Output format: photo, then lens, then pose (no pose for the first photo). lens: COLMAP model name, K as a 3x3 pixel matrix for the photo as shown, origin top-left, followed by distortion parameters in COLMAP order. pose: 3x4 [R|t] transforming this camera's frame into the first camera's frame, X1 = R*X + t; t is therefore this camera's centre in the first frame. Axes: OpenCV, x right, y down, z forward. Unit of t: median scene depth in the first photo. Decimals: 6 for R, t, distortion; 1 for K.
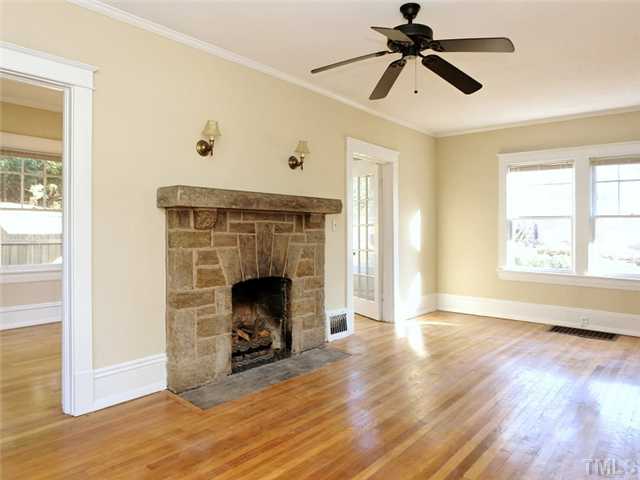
lens RADIAL K [[432.5, 0, 321.1], [0, 432.5, 225.6], [0, 0, 1]] dist [-0.025933, 0.000297]
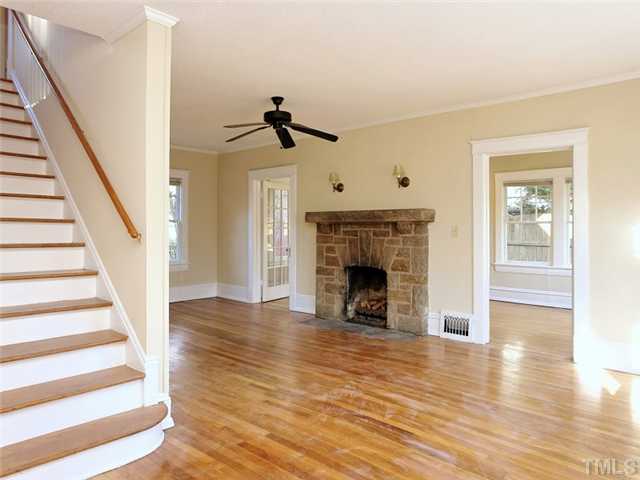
lens RADIAL K [[445.4, 0, 306.8], [0, 445.4, 230.6], [0, 0, 1]] dist [-0.040791, -0.000227]
pose [[-0.051579, -0.004808, -0.998657, 1.422355], [0.005574, 0.999971, -0.005103, 0.002707], [0.998653, -0.005830, -0.051551, 0.886205]]
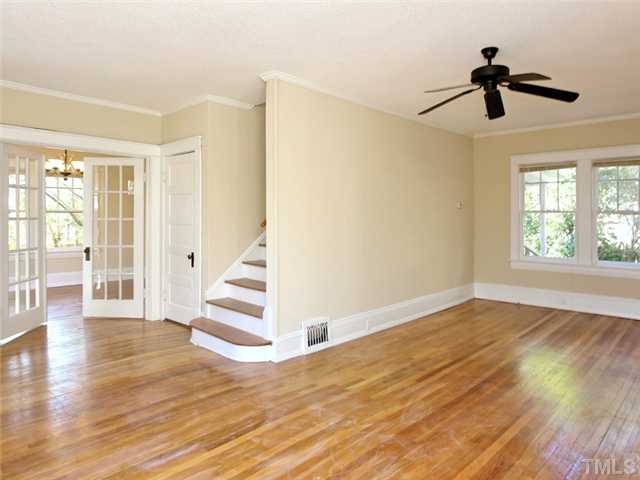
lens RADIAL K [[418.9, 0, 318.0], [0, 418.9, 209.5], [0, 0, 1]] dist [-0.027311, -0.000980]
pose [[-0.997931, -0.014089, 0.062732, 0.445681], [-0.015727, 0.999546, -0.025692, -0.009037], [-0.062342, -0.026625, -0.997700, 1.670313]]
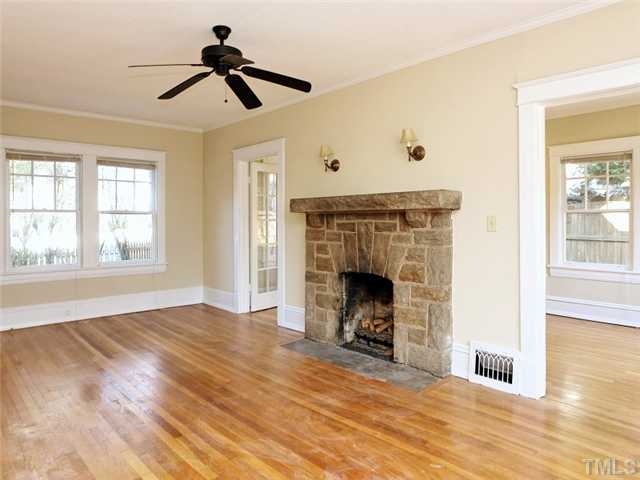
lens RADIAL K [[432.5, 0, 321.1], [0, 432.5, 225.6], [0, 0, 1]] dist [-0.025933, 0.000297]
pose [[-0.123897, 0.001251, -0.992294, 0.953899], [0.009500, 0.999955, 0.000074, 0.001269], [0.992250, -0.009418, -0.123903, 1.034610]]
